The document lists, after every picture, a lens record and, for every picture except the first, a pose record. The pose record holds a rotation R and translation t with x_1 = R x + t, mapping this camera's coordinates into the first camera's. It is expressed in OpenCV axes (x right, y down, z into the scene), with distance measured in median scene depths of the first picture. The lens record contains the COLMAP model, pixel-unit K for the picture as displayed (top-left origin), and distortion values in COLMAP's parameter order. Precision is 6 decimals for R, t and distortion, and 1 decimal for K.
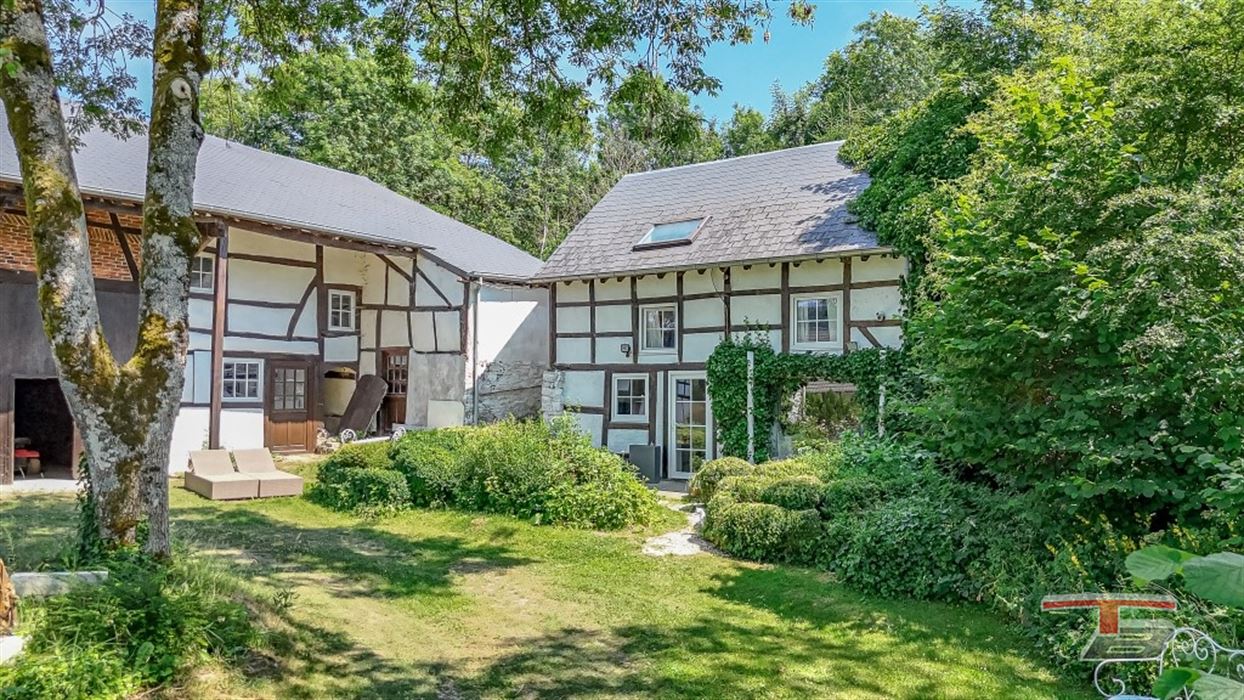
lens RADIAL K [[929.0, 0, 625.0], [0, 929.0, 348.4], [0, 0, 1]] dist [0.072129, -0.072200]
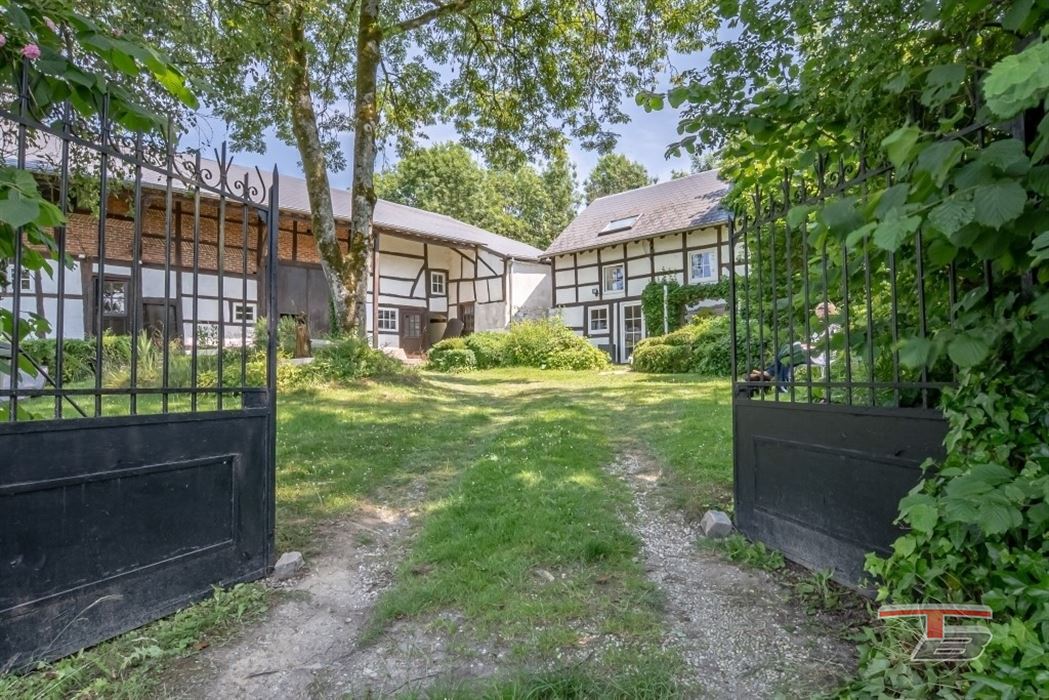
lens RADIAL K [[596.2, 0, 524.5], [0, 596.2, 350.0], [0, 0, 1]] dist [-0.022296, 0.000043]
pose [[0.988771, -0.023702, -0.147547, 0.032341], [0.024815, 0.999676, 0.005706, 0.101337], [0.147364, -0.009303, 0.989039, -0.130061]]
